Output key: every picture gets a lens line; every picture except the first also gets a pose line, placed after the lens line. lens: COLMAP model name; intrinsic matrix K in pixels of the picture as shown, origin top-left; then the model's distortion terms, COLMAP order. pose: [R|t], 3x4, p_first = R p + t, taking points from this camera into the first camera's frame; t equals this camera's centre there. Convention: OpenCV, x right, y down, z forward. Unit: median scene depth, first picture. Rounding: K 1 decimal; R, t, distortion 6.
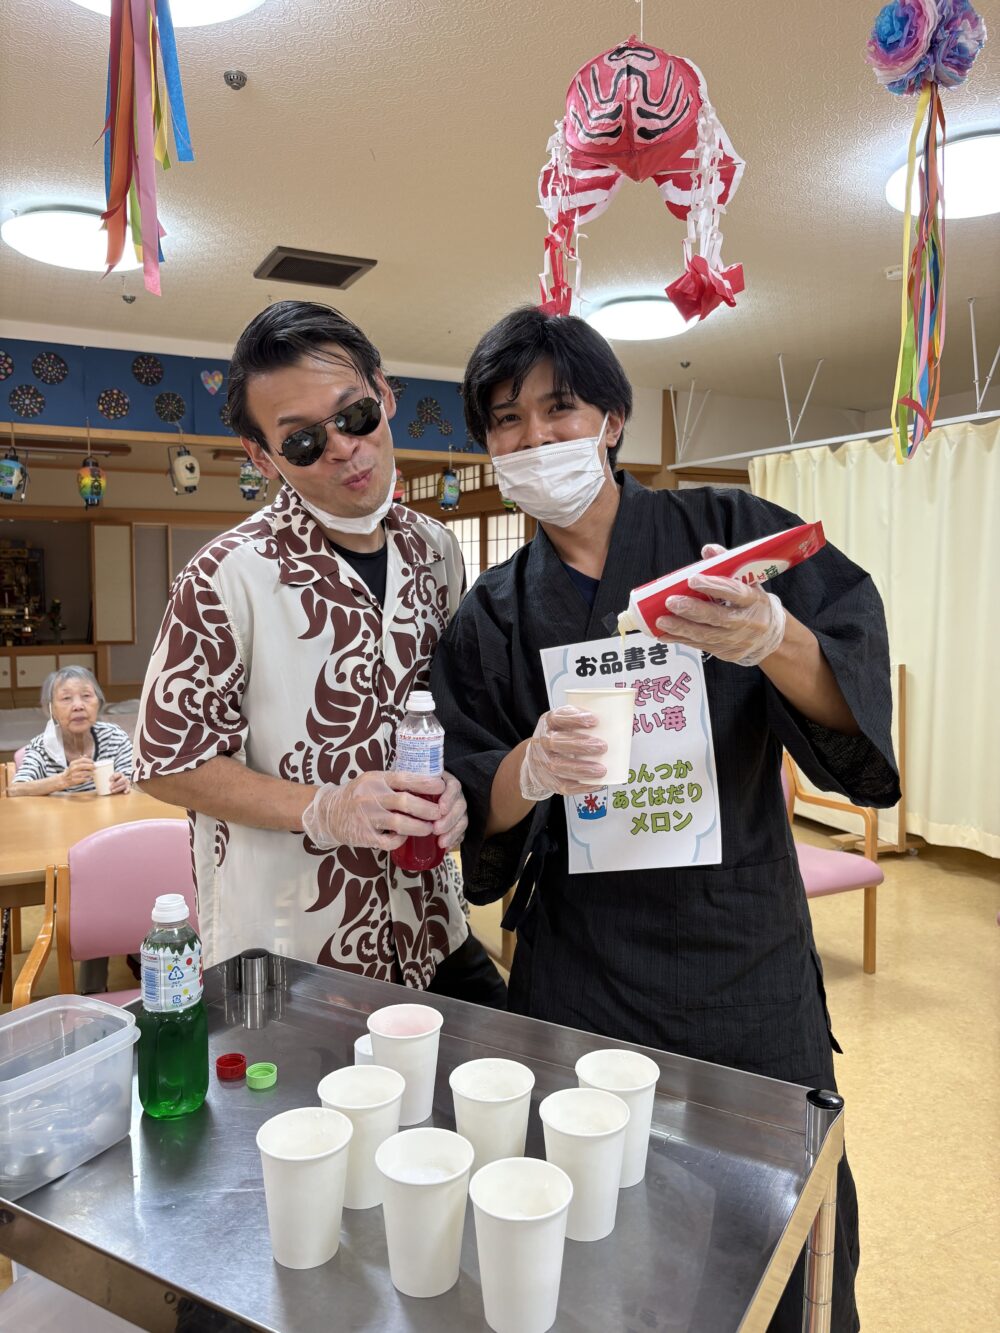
lens RADIAL K [[1017.9, 0, 499.3], [0, 1017.9, 661.9], [0, 0, 1]] dist [0.040954, -0.051613]
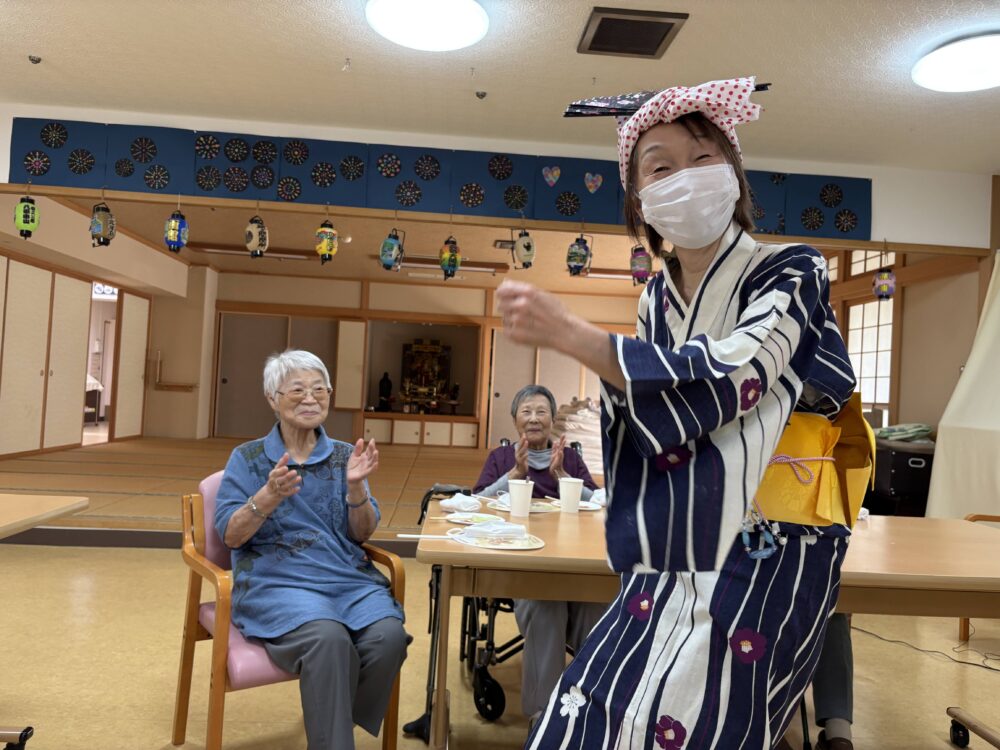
lens RADIAL K [[763.6, 0, 497.6], [0, 763.6, 377.4], [0, 0, 1]] dist [0.040954, -0.051613]
pose [[0.924631, 0.042608, -0.378472, 0.009408], [-0.083297, 0.992289, -0.091788, 0.047121], [0.371643, 0.116396, 0.921050, 0.185735]]
